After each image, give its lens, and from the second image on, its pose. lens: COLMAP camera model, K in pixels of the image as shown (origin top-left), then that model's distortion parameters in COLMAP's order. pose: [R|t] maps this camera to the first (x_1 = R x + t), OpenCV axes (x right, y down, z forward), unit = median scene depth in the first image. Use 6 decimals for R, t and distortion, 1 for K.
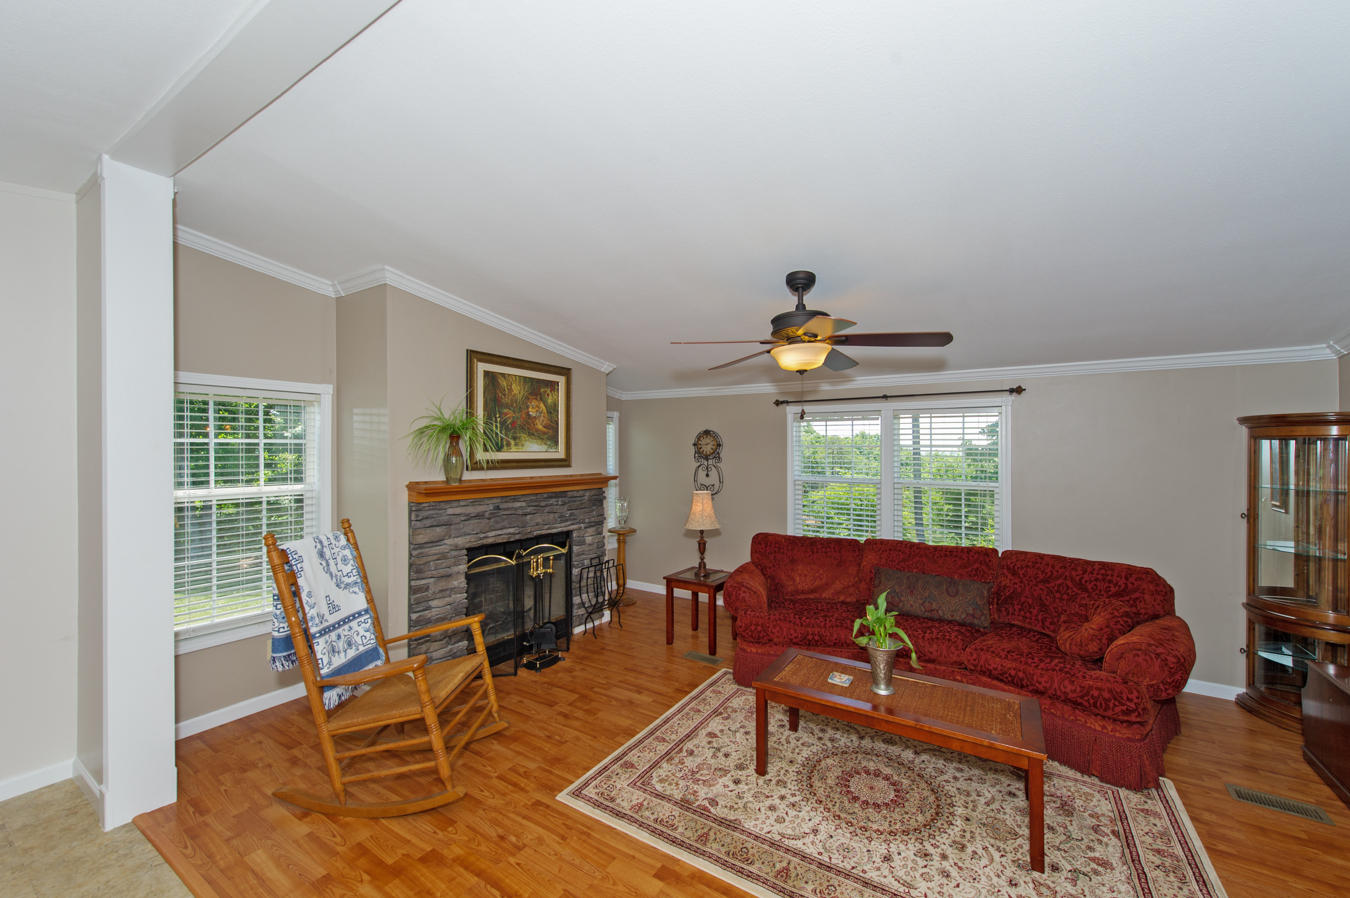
lens RADIAL K [[529.1, 0, 688.2], [0, 529.1, 481.1], [0, 0, 1]] dist [0.000834, 0.000005]
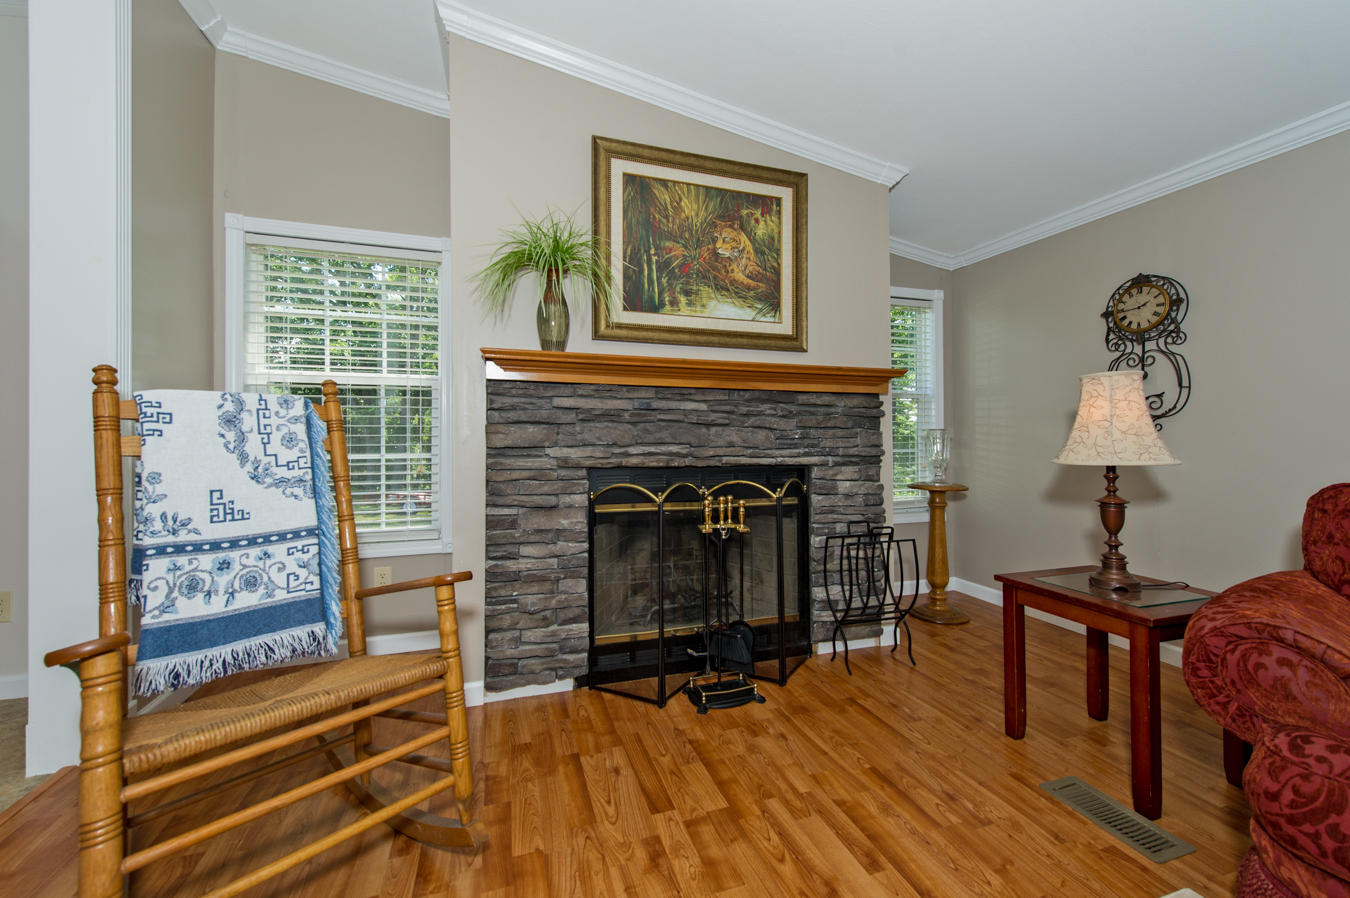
lens RADIAL K [[527.2, 0, 675.0], [0, 527.2, 449.0], [0, 0, 1]] dist [0.005131, -0.000220]
pose [[0.755388, -0.000275, -0.655278, 0.041812], [-0.027126, 0.999130, -0.031689, 0.105249], [0.654716, 0.041713, 0.754723, 0.529552]]
